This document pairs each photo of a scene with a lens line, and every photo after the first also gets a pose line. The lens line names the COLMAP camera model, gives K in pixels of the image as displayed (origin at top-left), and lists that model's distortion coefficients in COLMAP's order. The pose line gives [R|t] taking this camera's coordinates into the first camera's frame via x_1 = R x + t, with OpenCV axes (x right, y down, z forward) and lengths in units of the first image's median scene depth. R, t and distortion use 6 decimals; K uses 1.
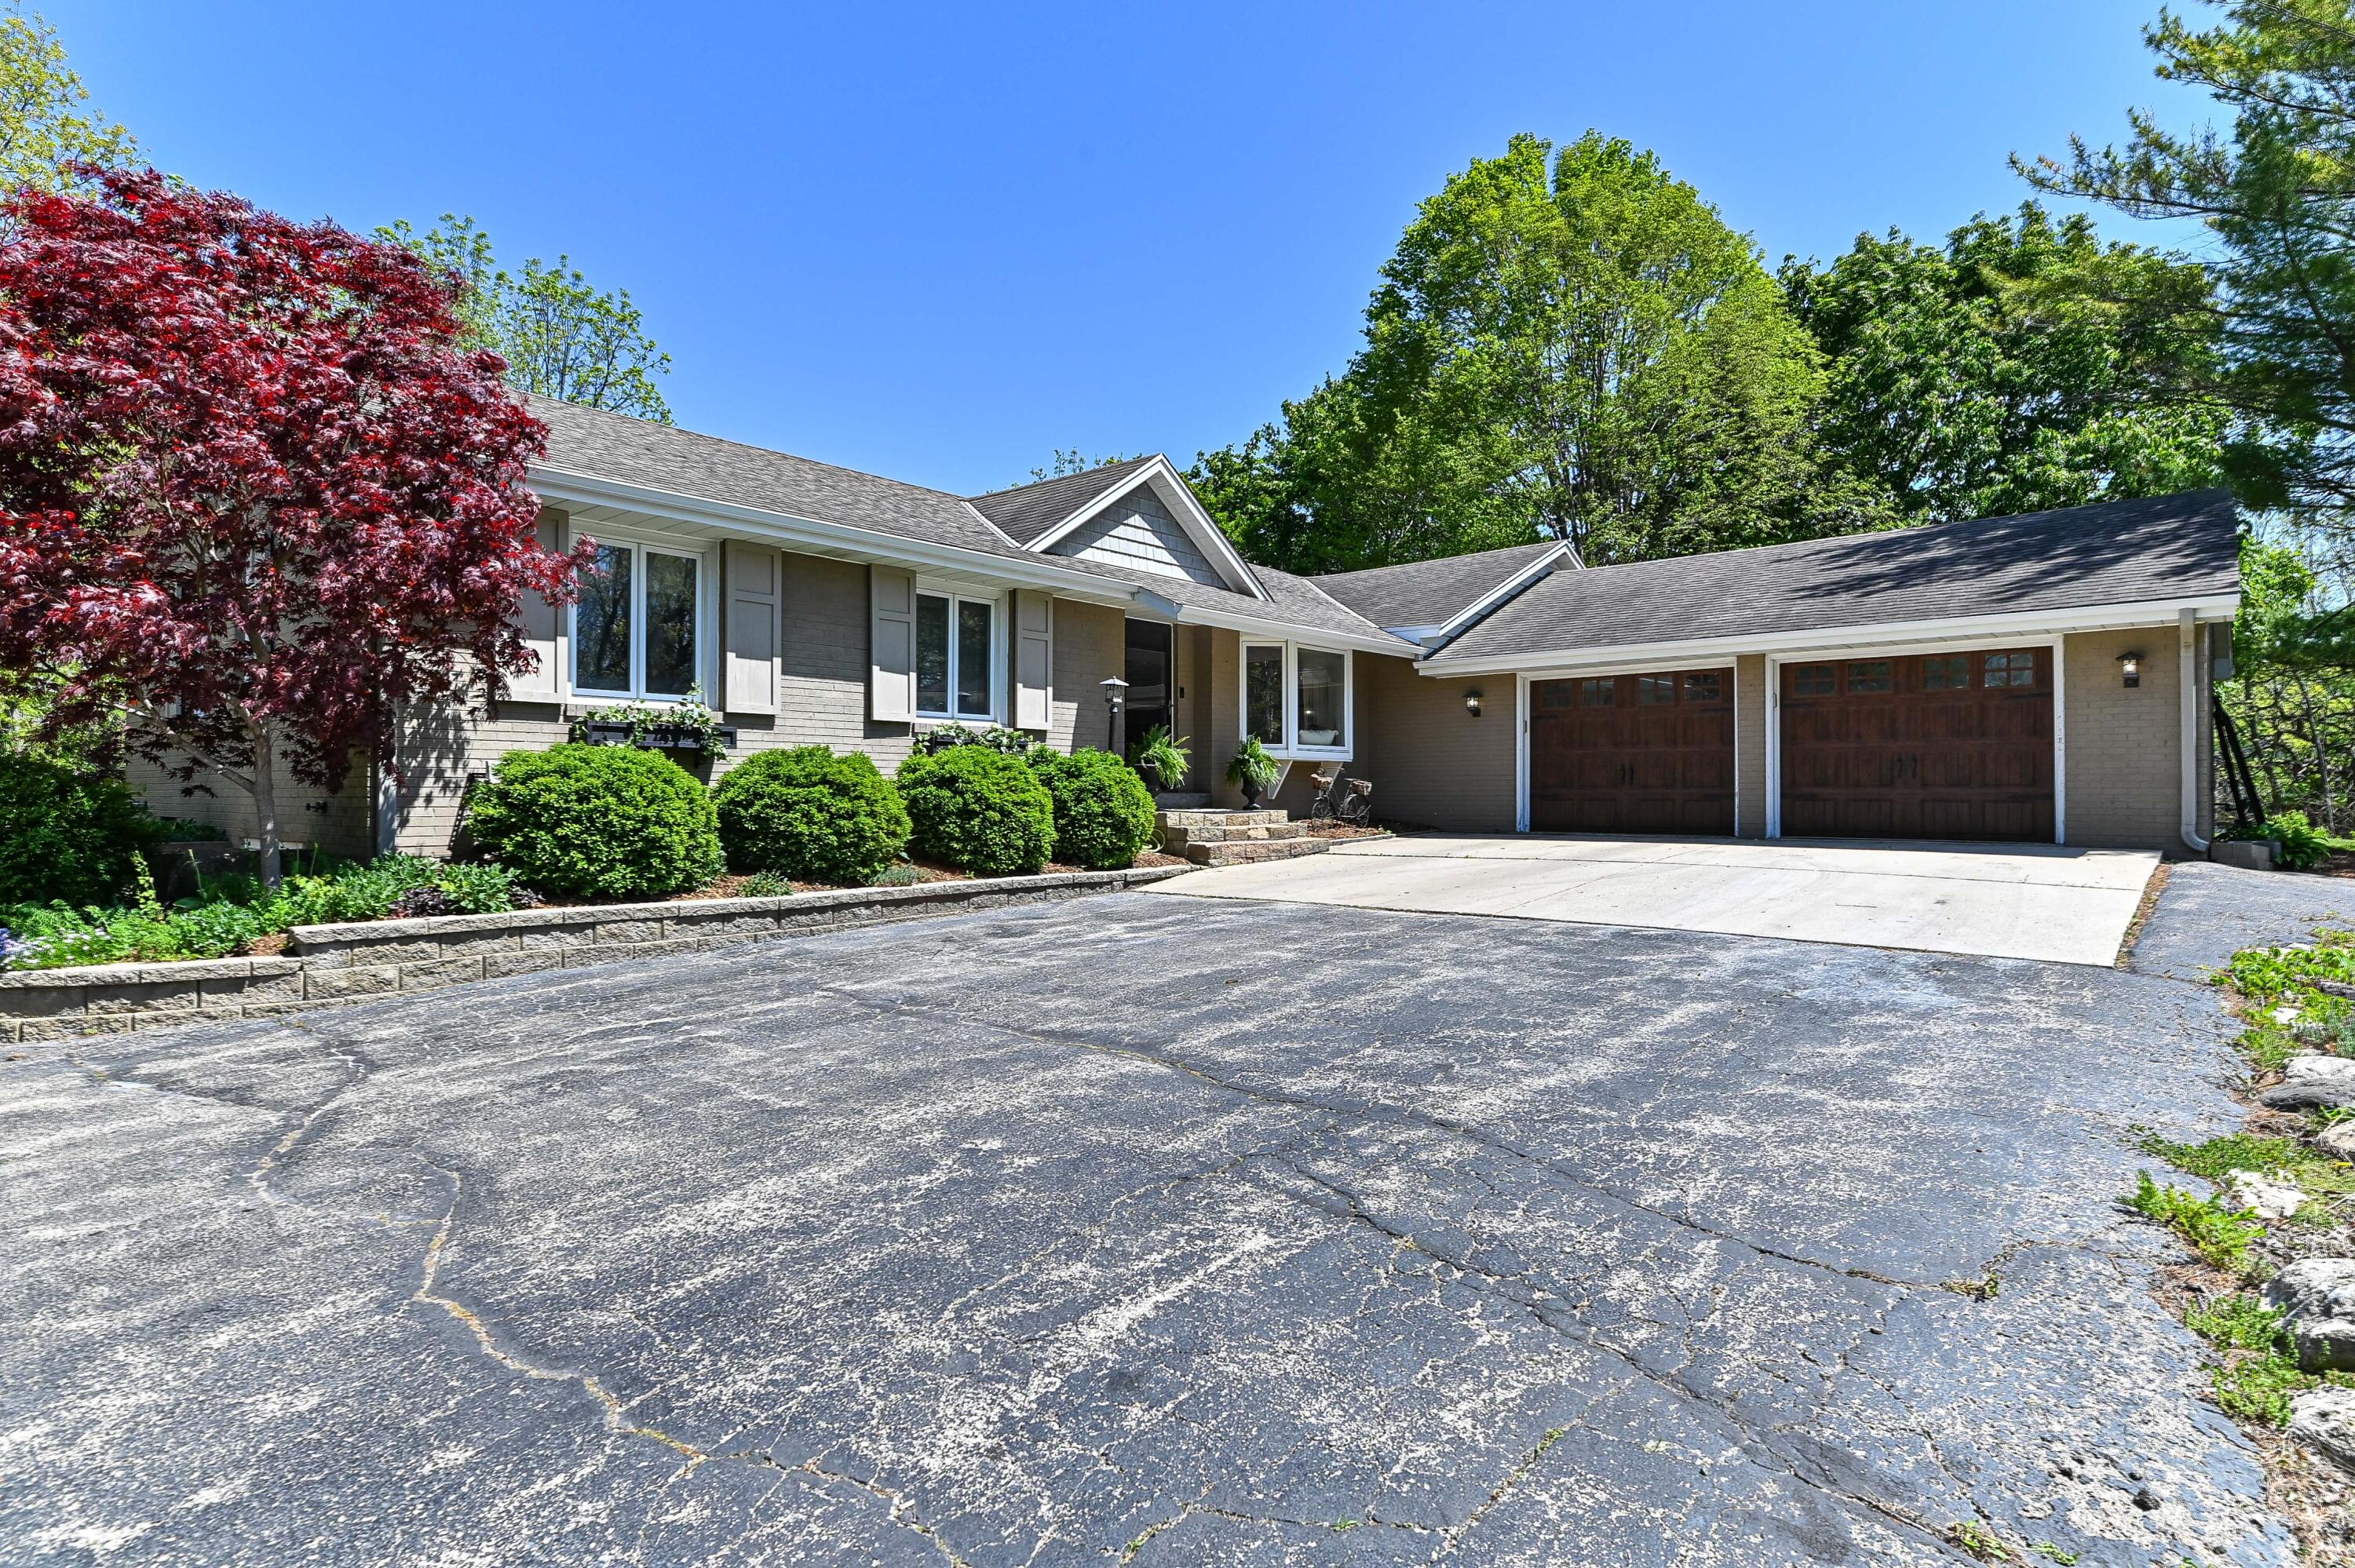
lens RADIAL K [[1239.5, 0, 1177.5], [0, 1239.5, 784.0], [0, 0, 1]] dist [-0.000271, 0.000614]
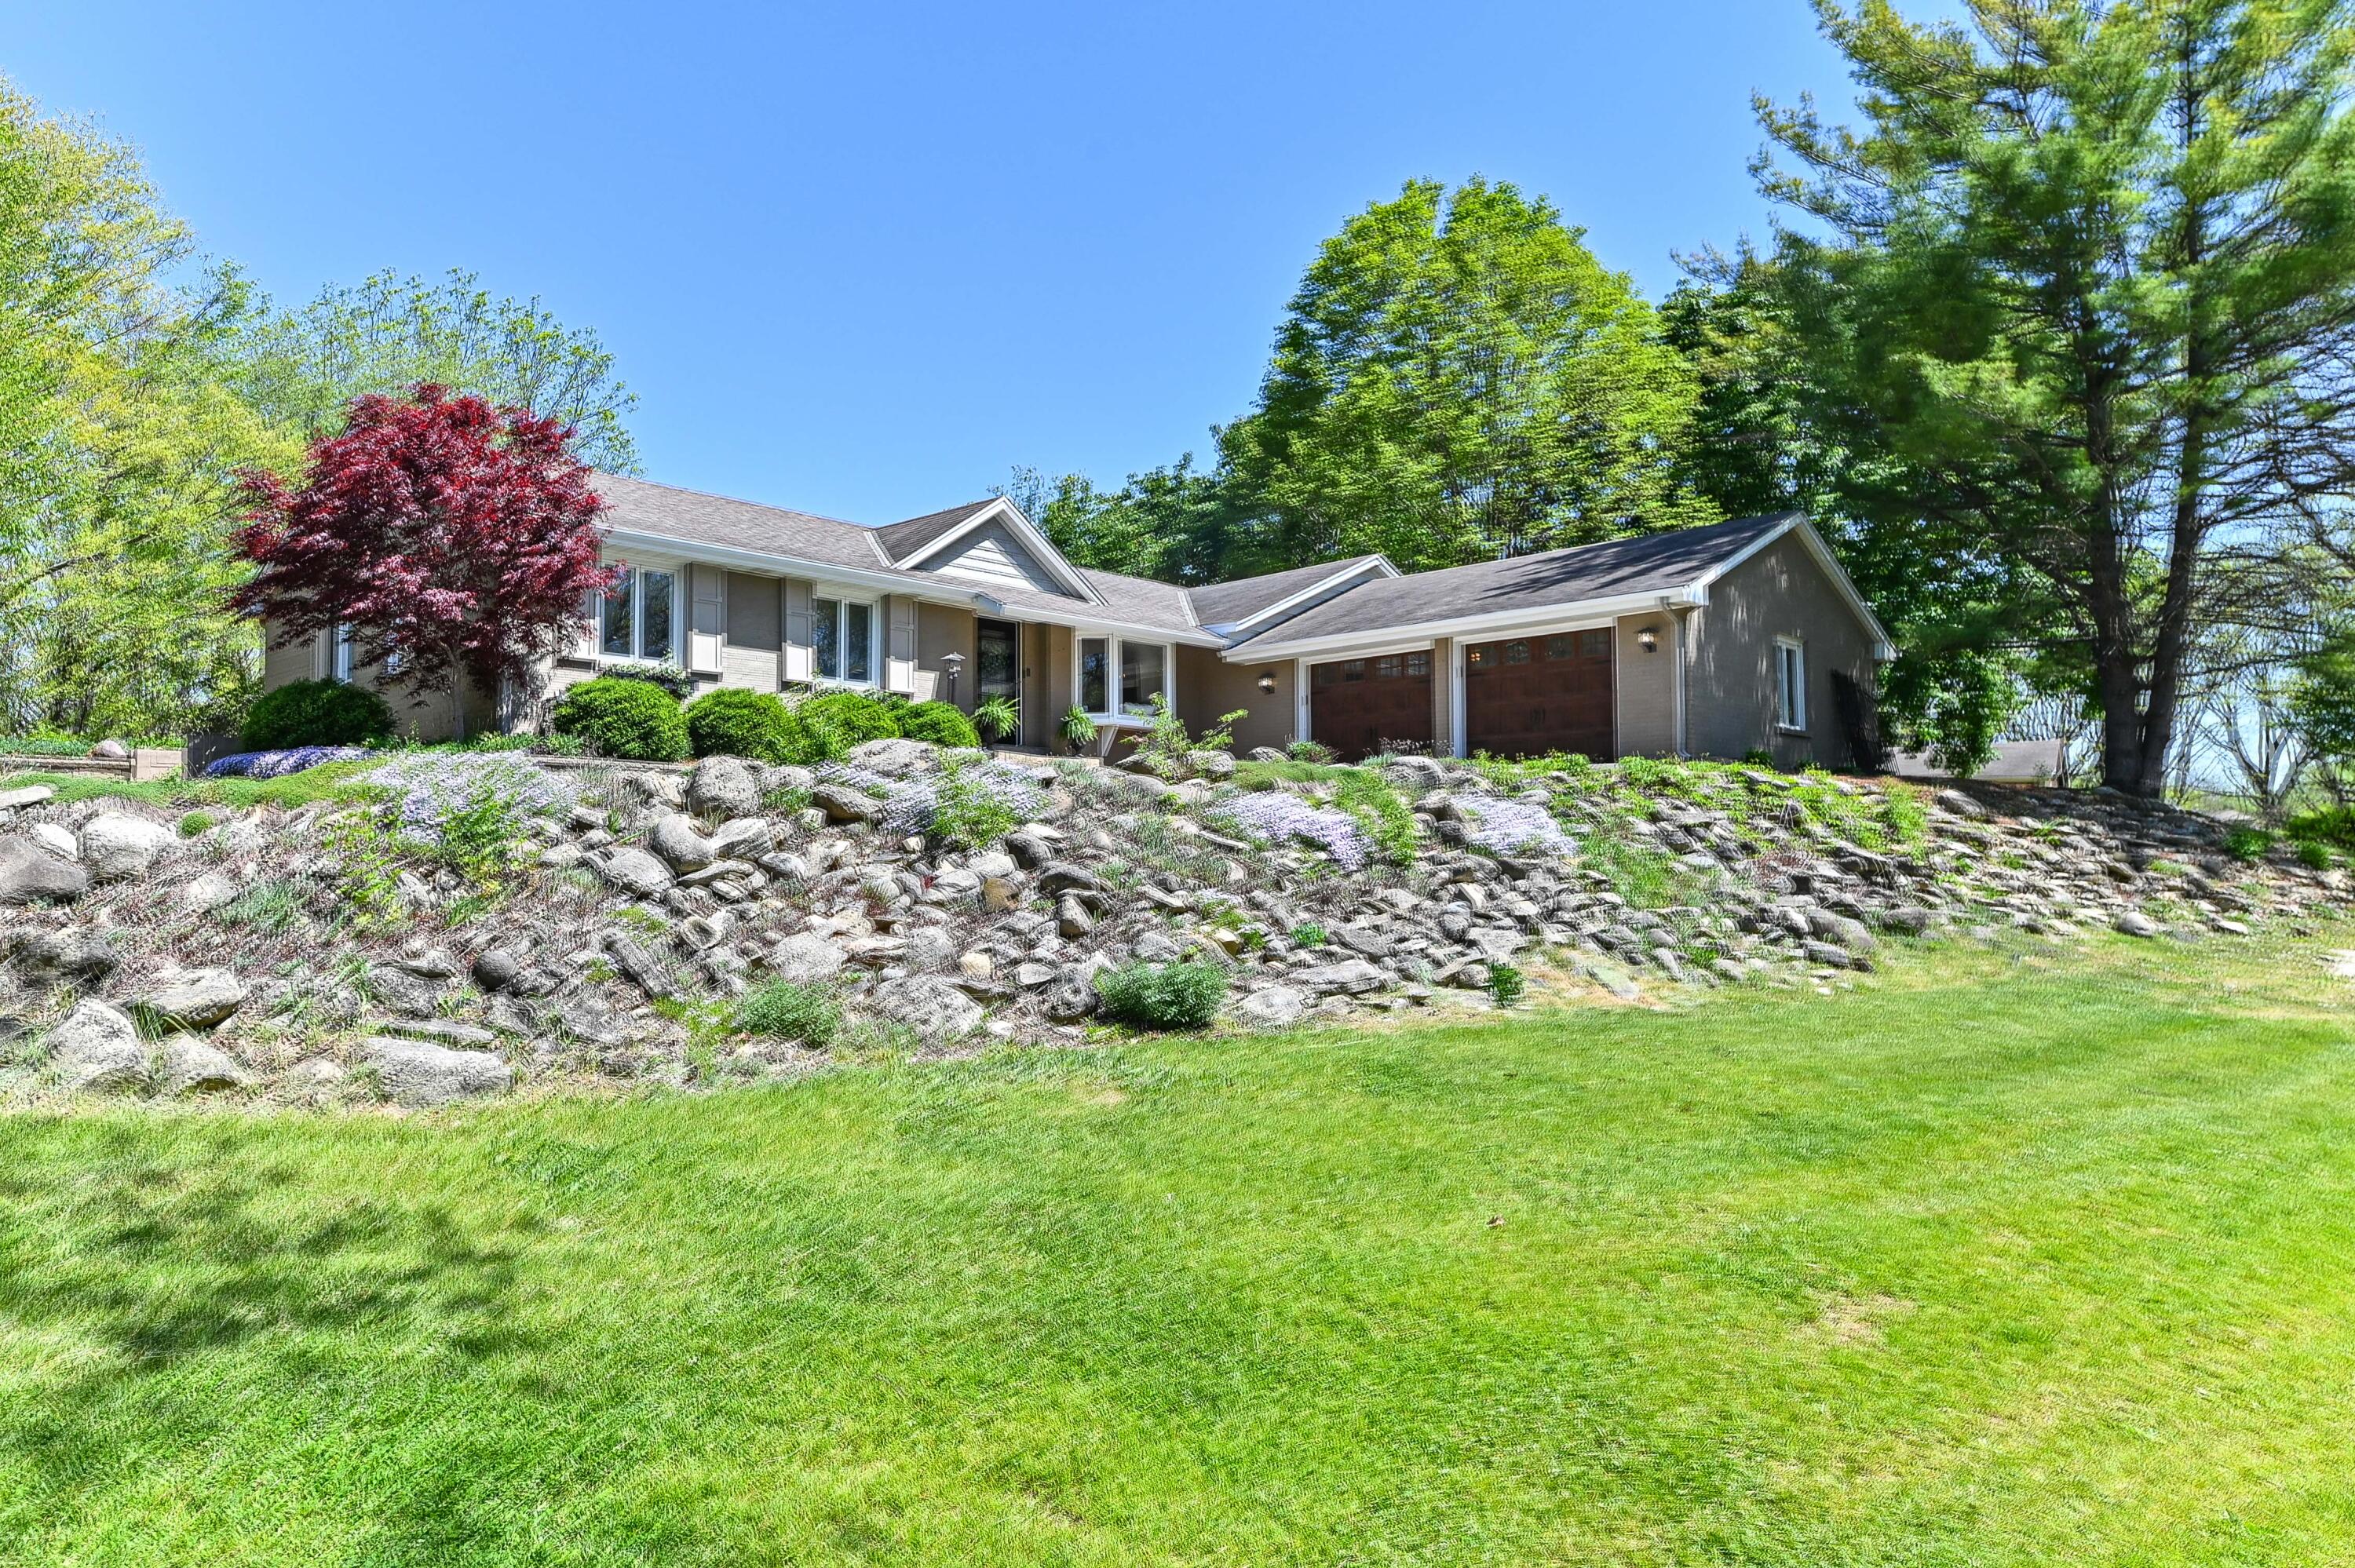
lens RADIAL K [[1599.6, 0, 1177.5], [0, 1599.6, 784.0], [0, 0, 1]] dist [0.005788, 0.000383]
pose [[0.999273, -0.007601, -0.037363, 0.266408], [0.005605, 0.998565, -0.053257, 0.159301], [0.037715, 0.053009, 0.997882, -0.806287]]
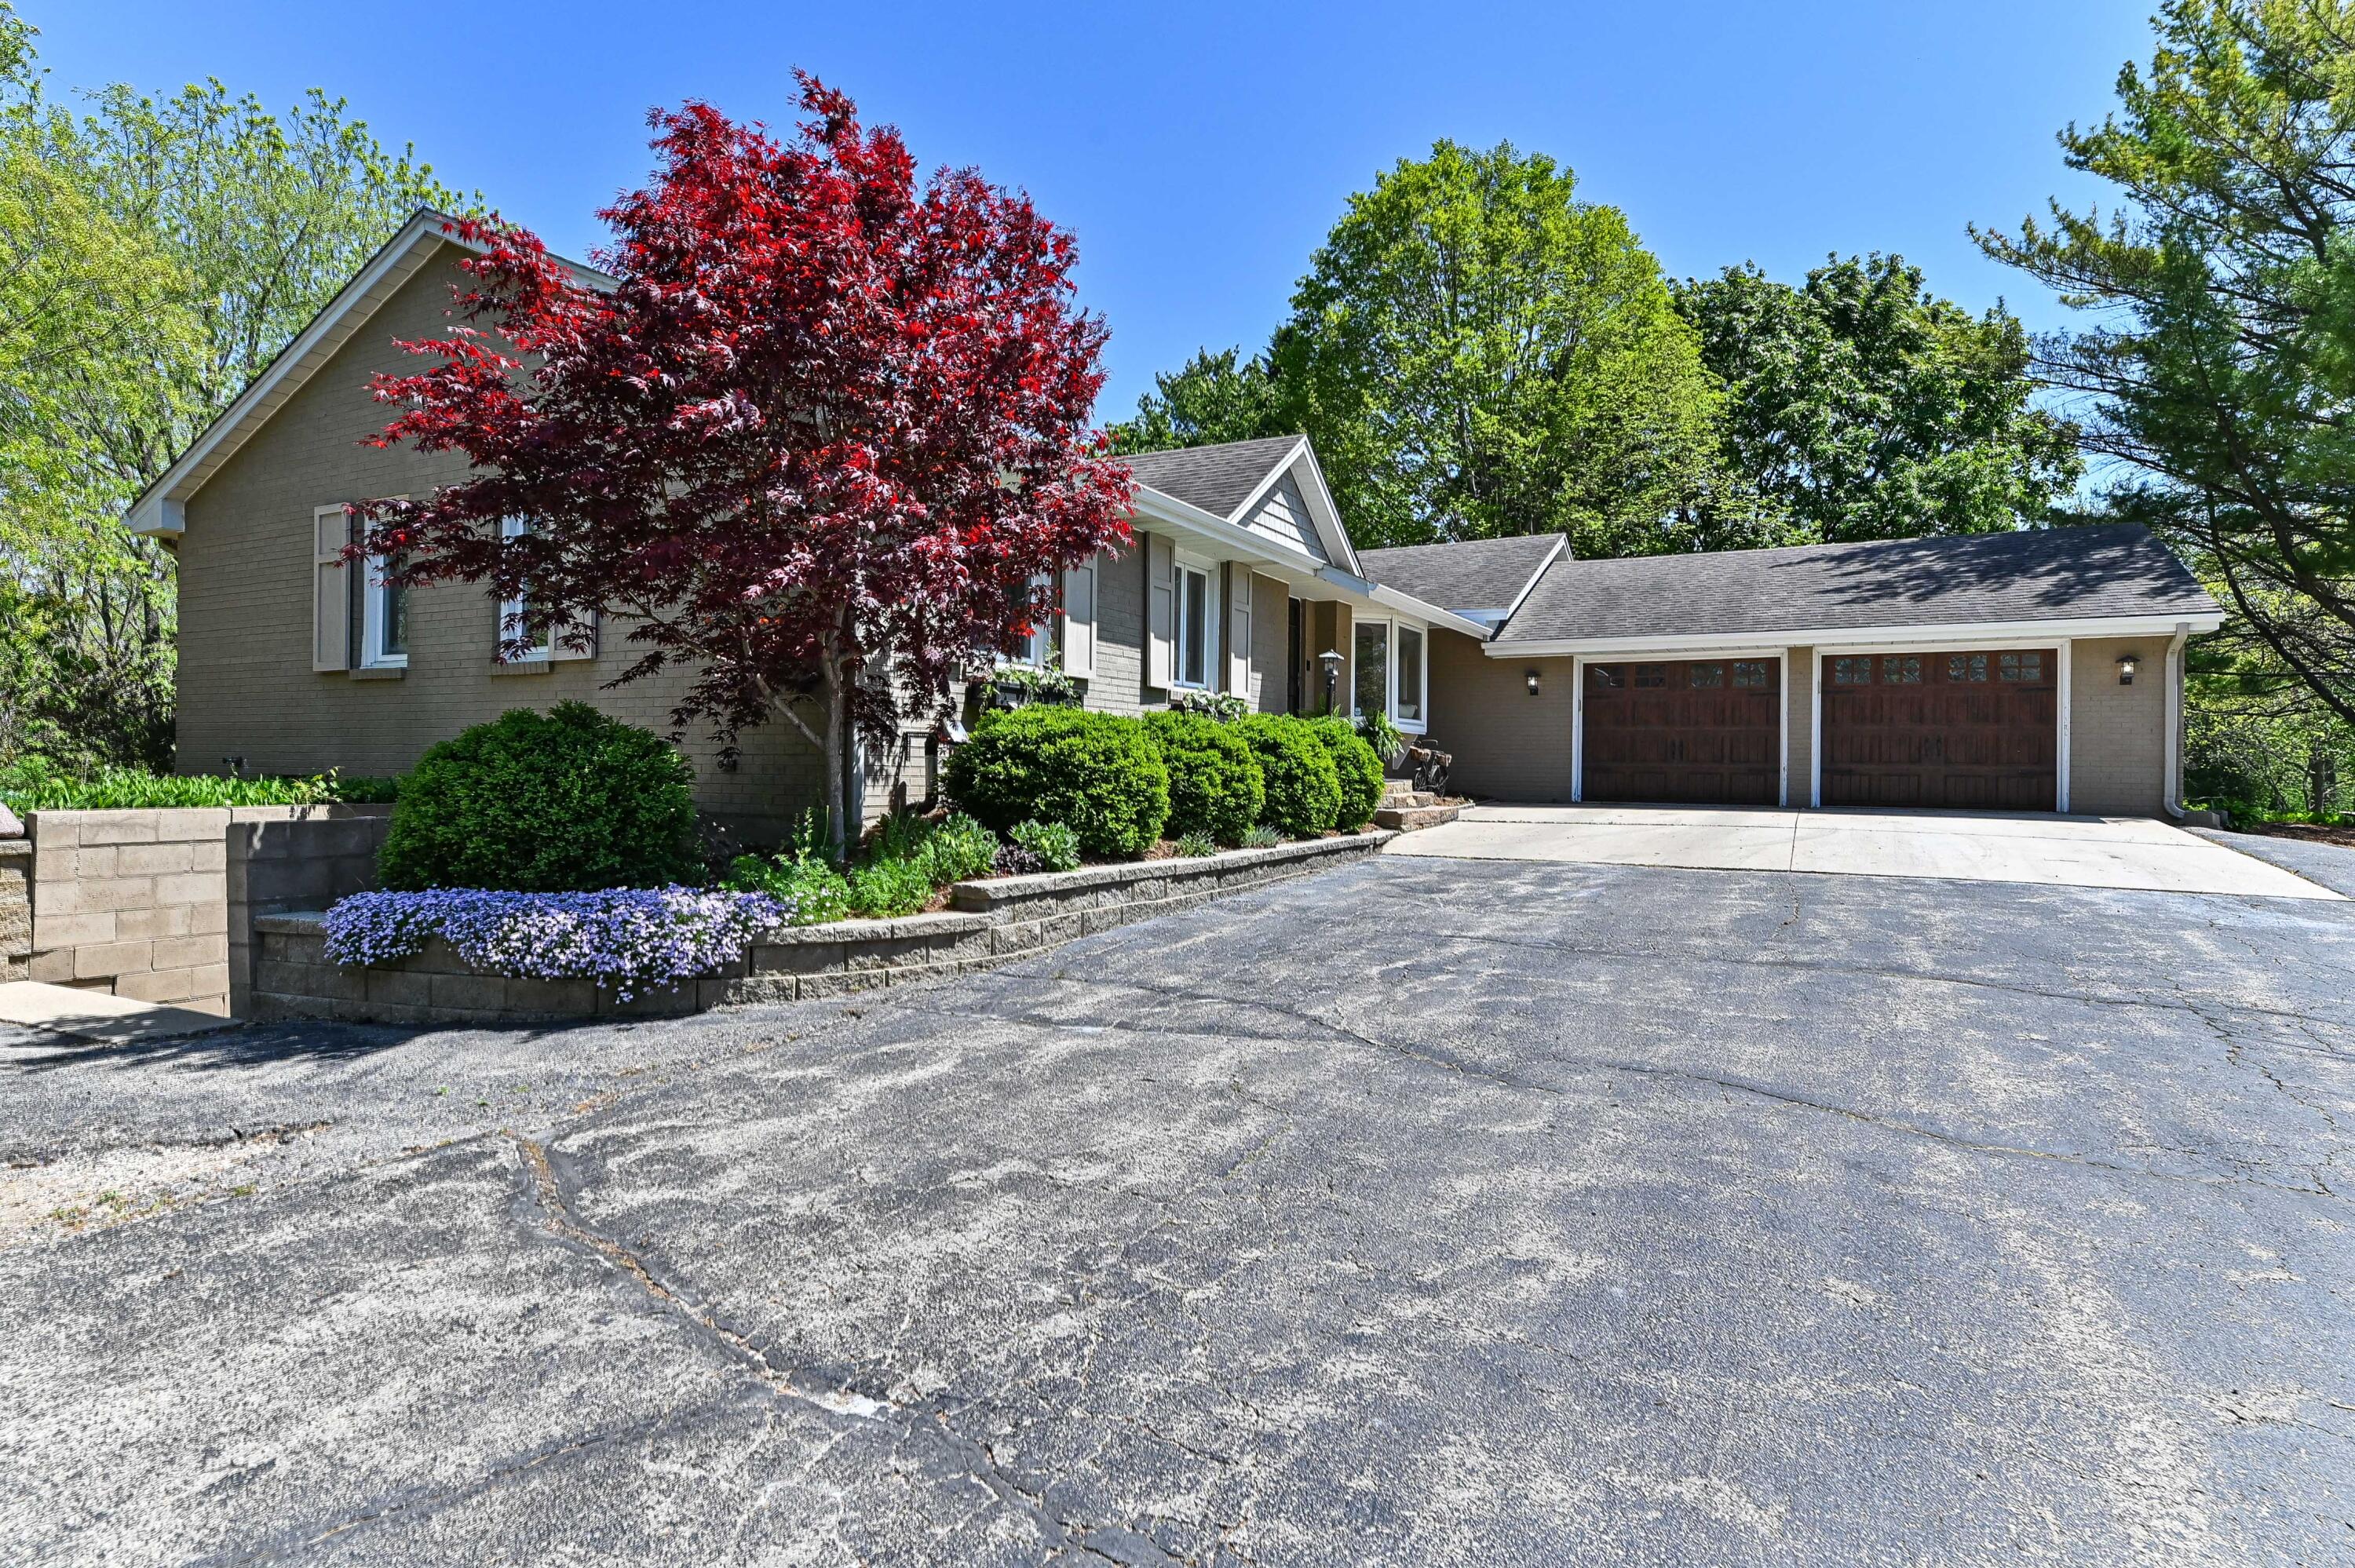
lens RADIAL K [[1270.1, 0, 1178.9], [0, 1270.1, 778.0], [0, 0, 1]] dist [-0.000328, 0.001066]
pose [[0.975311, 0.008839, 0.220661, -0.392287], [-0.012465, 0.999809, 0.015046, 0.006603], [-0.220486, -0.017425, 0.975235, -0.018414]]
